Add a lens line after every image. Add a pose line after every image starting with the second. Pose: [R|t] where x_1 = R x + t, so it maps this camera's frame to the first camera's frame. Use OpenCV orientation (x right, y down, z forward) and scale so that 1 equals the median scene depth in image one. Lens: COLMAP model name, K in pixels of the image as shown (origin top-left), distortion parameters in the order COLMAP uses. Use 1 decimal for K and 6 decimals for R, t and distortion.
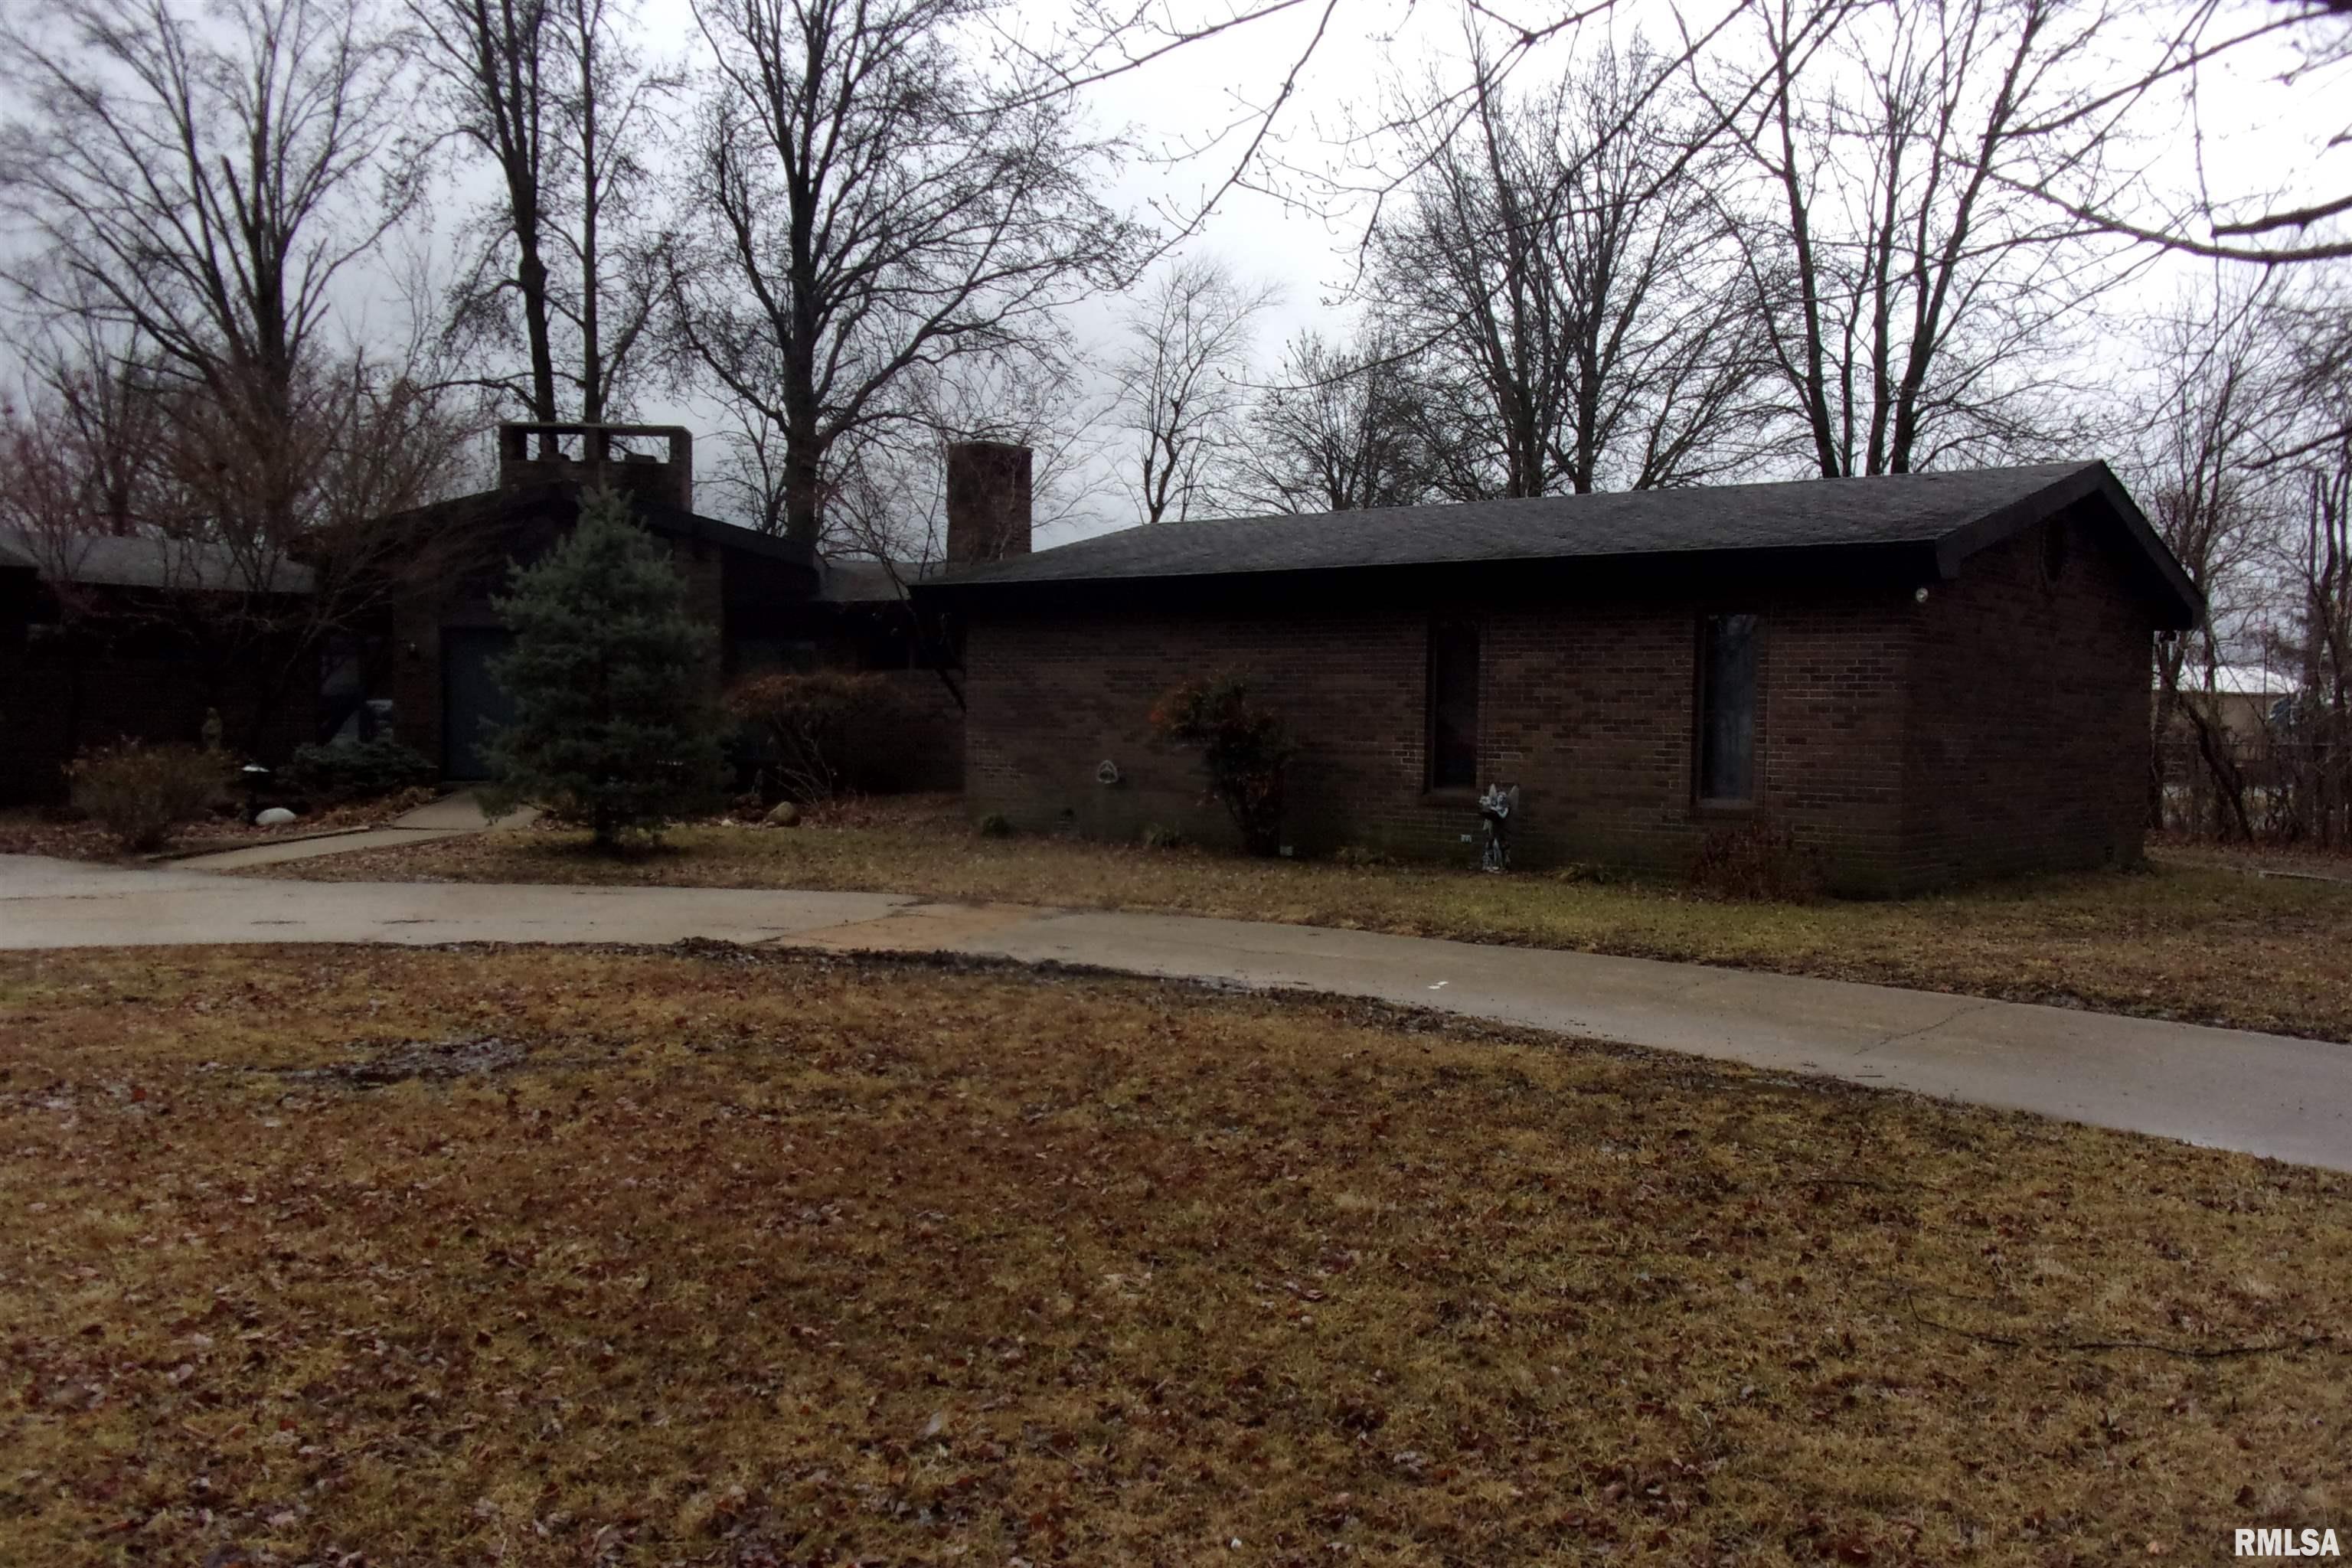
lens RADIAL K [[2032.1, 0, 1176.0], [0, 2032.1, 784.0], [0, 0, 1]] dist [0.033856, -0.009492]
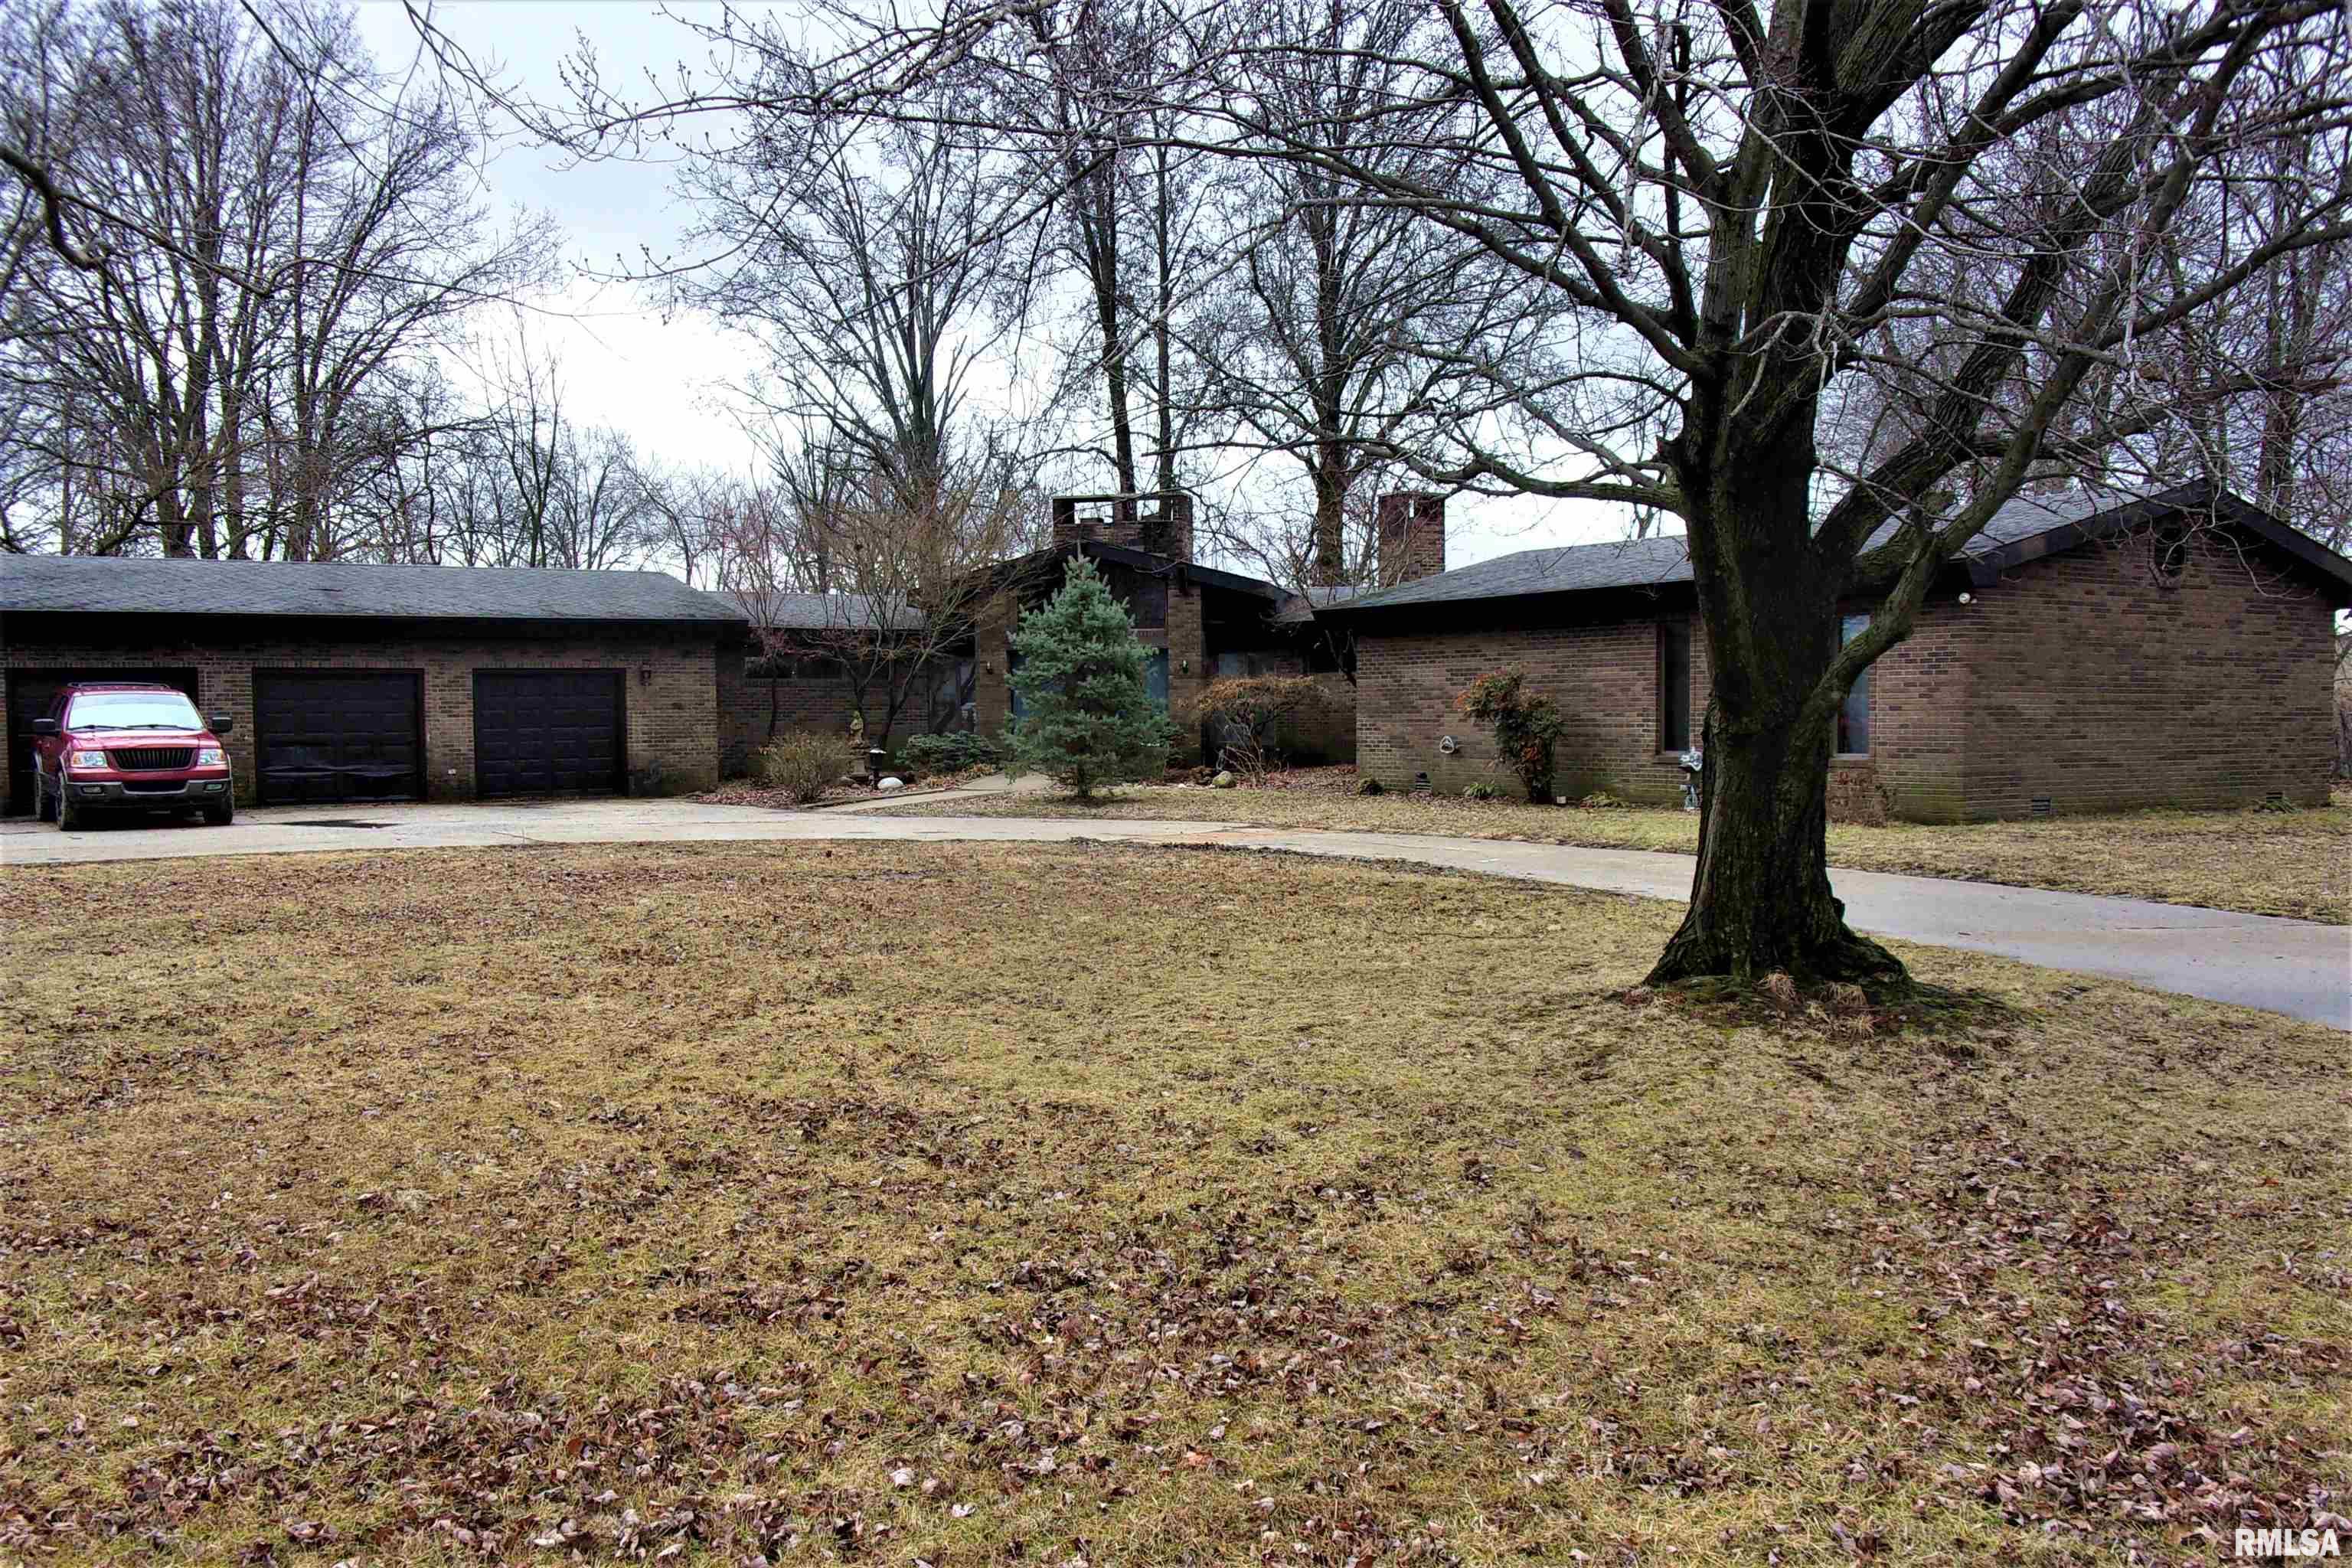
lens RADIAL K [[2032.1, 0, 1176.0], [0, 2032.1, 784.0], [0, 0, 1]] dist [0.033856, -0.009492]
pose [[0.950865, -0.009462, -0.309460, 0.095304], [0.009650, 0.999953, -0.000921, 0.008883], [0.309454, -0.002110, 0.950912, -0.150909]]
